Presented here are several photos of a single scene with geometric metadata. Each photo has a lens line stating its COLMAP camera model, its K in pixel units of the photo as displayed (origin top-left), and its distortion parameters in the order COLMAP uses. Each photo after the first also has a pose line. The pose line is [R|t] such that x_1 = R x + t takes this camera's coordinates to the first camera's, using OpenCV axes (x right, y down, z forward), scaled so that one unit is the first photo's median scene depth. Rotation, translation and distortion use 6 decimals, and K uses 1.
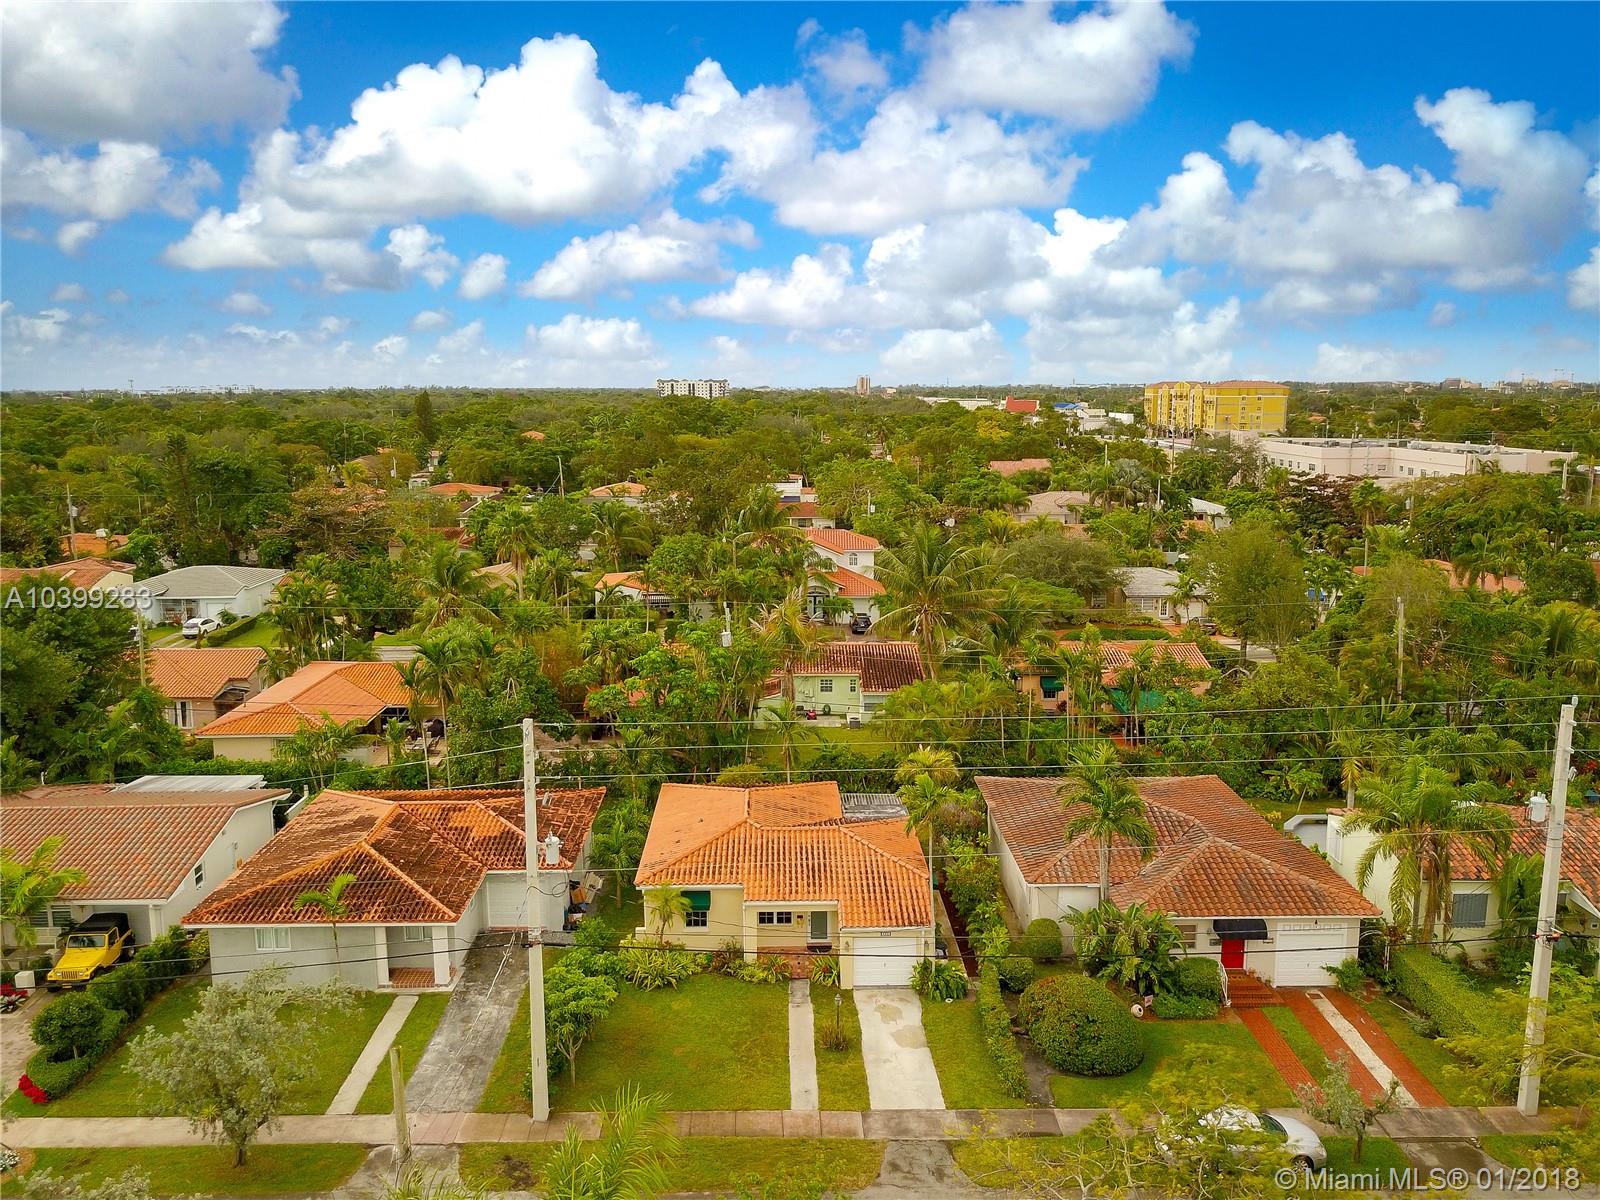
lens RADIAL K [[1247.4, 0, 800.0], [0, 1247.4, 600.0], [0, 0, 1]] dist [-0.003463, -0.001202]
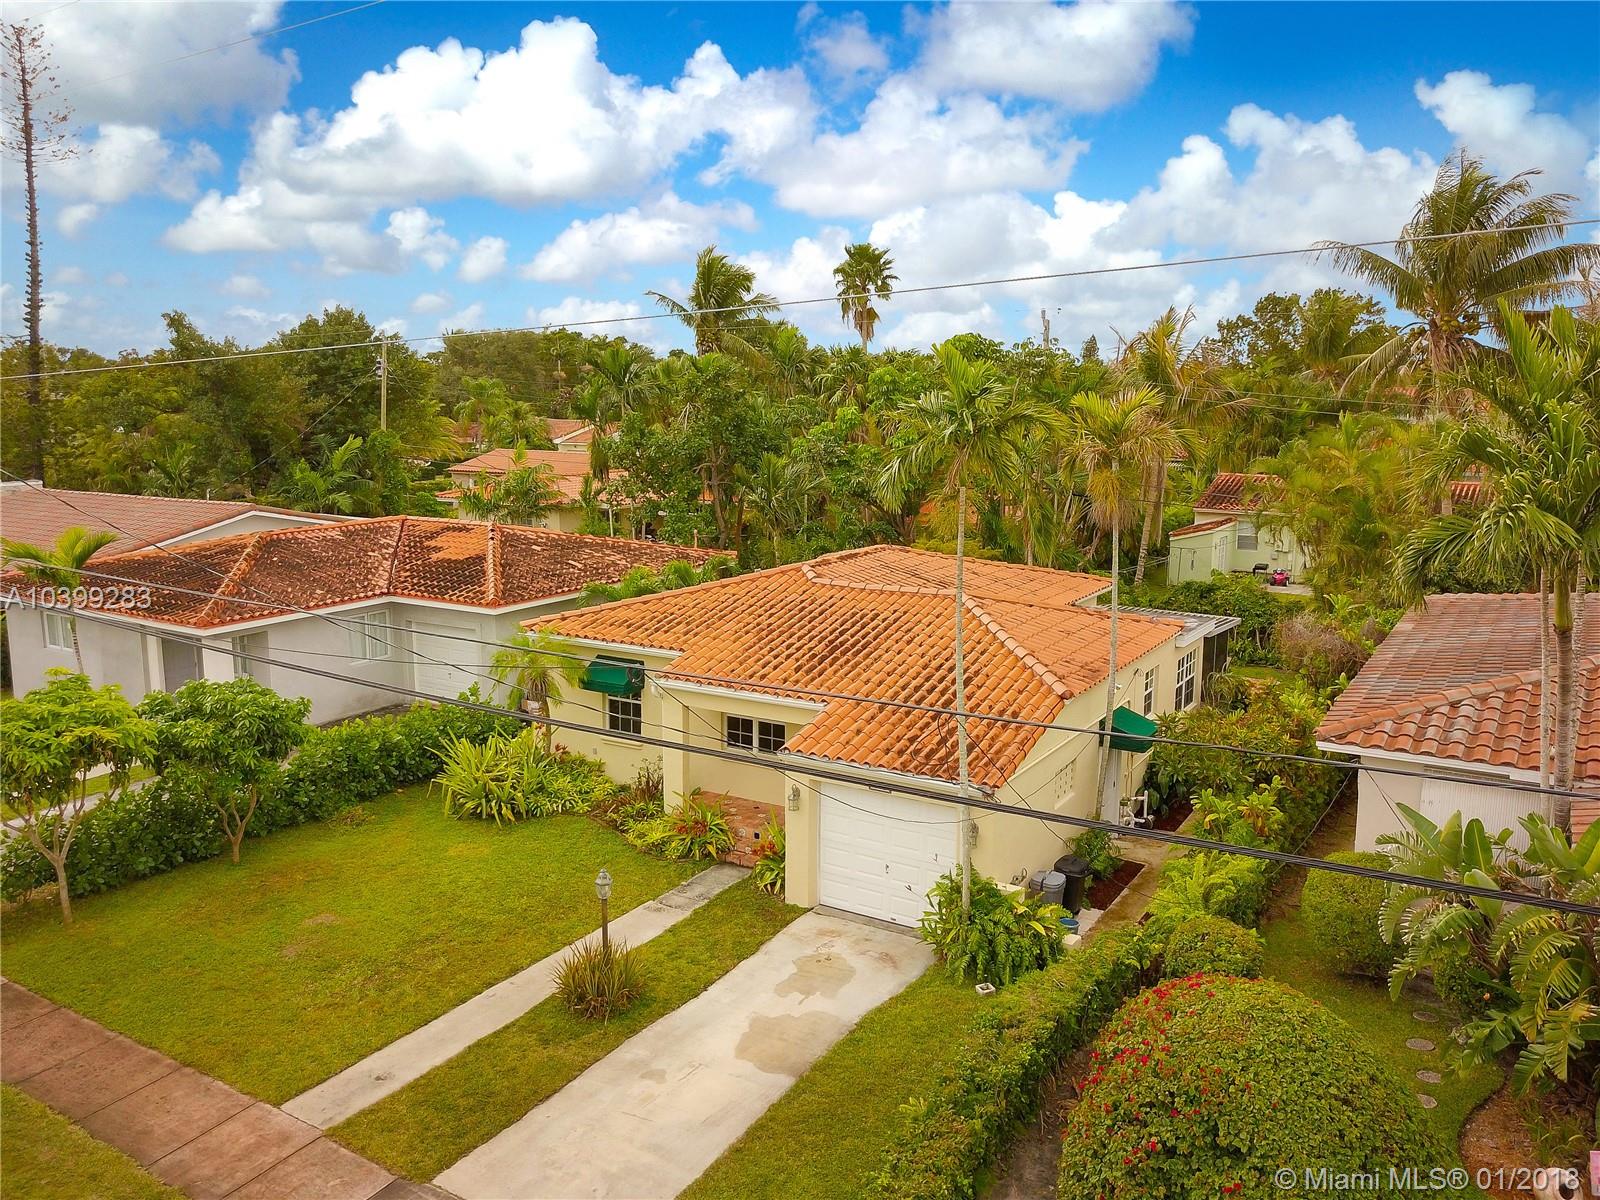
lens RADIAL K [[1247.4, 0, 800.0], [0, 1247.4, 600.0], [0, 0, 1]] dist [-0.003463, -0.001202]
pose [[0.844391, 0.096209, -0.527018, 0.245345], [-0.097984, 0.994883, 0.024629, 0.198001], [0.526691, 0.030843, 0.849497, 0.636821]]
